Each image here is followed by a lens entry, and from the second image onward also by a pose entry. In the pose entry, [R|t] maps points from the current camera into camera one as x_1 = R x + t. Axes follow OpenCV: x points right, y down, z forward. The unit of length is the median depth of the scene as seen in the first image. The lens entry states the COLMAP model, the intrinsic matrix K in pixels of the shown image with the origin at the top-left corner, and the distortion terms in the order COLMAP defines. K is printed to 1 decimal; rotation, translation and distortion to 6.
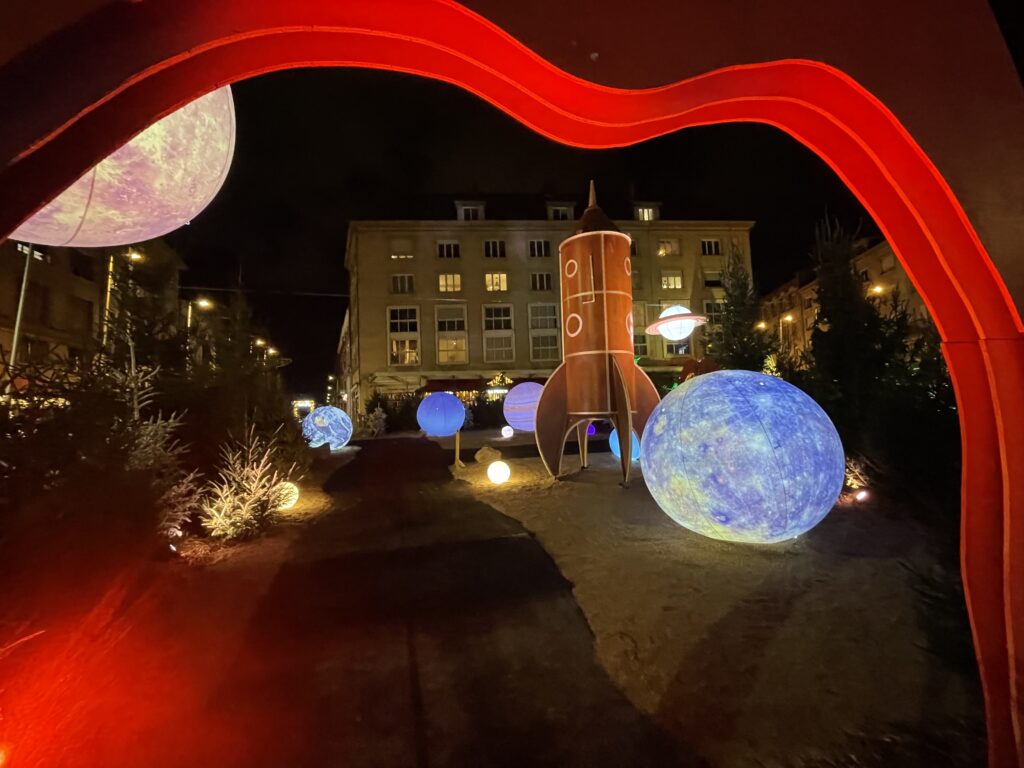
lens RADIAL K [[411.2, 0, 511.3], [0, 411.2, 387.5], [0, 0, 1]] dist [-0.001727, -0.000096]
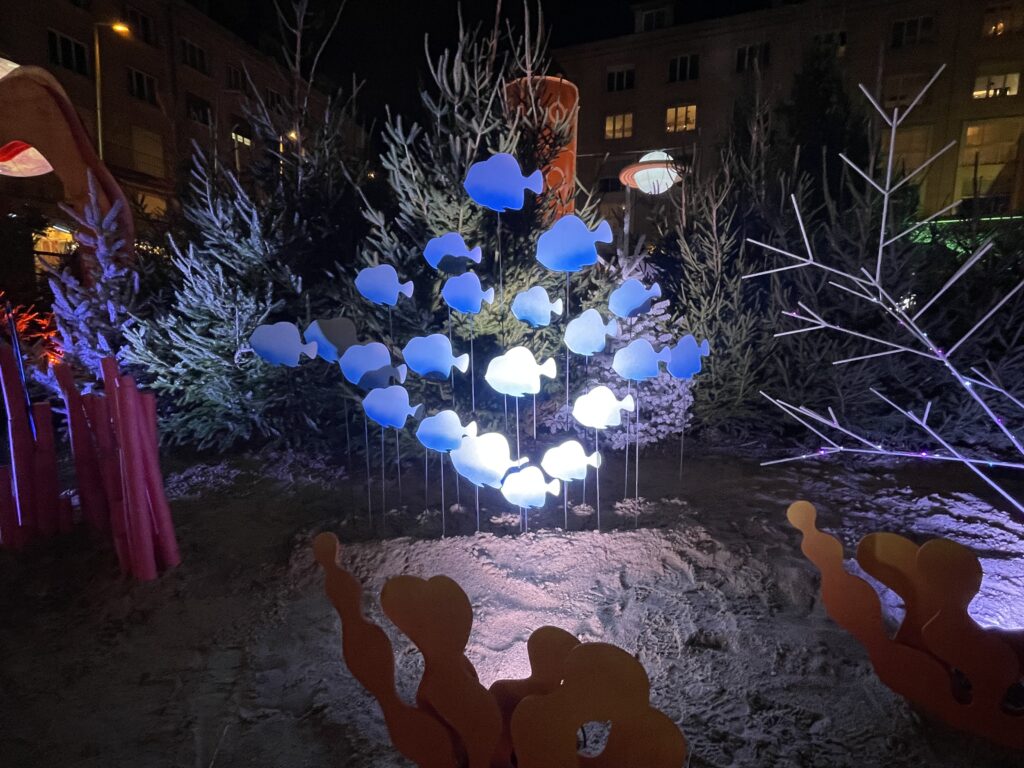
lens RADIAL K [[532.8, 0, 515.3], [0, 532.8, 388.4], [0, 0, 1]] dist [-0.001076, -0.002080]
pose [[0.878280, 0.123033, -0.462047, 0.199143], [-0.020668, 0.975194, 0.220386, 0.008812], [0.477700, -0.184010, 0.859036, -0.042080]]
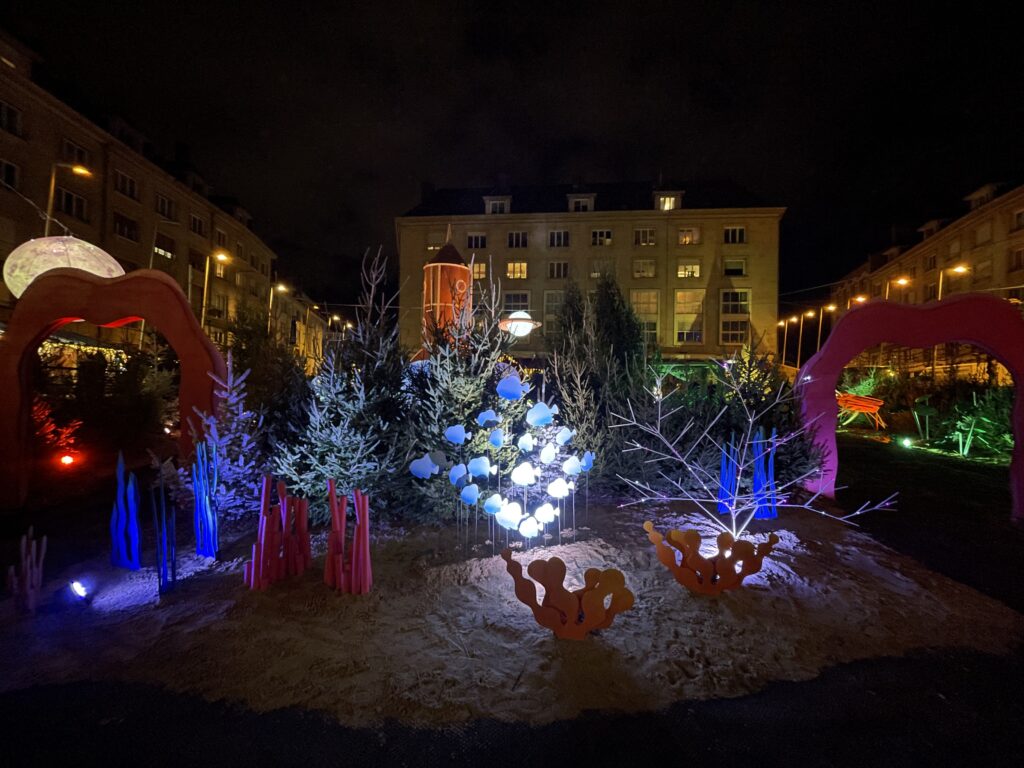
lens RADIAL K [[411.2, 0, 516.8], [0, 411.2, 385.2], [0, 0, 1]] dist [-0.001727, -0.000096]
pose [[0.980294, 0.056651, -0.189246, 0.186719], [-0.047124, 0.997403, 0.054471, -0.009224], [0.191840, -0.044479, 0.980418, -0.095574]]
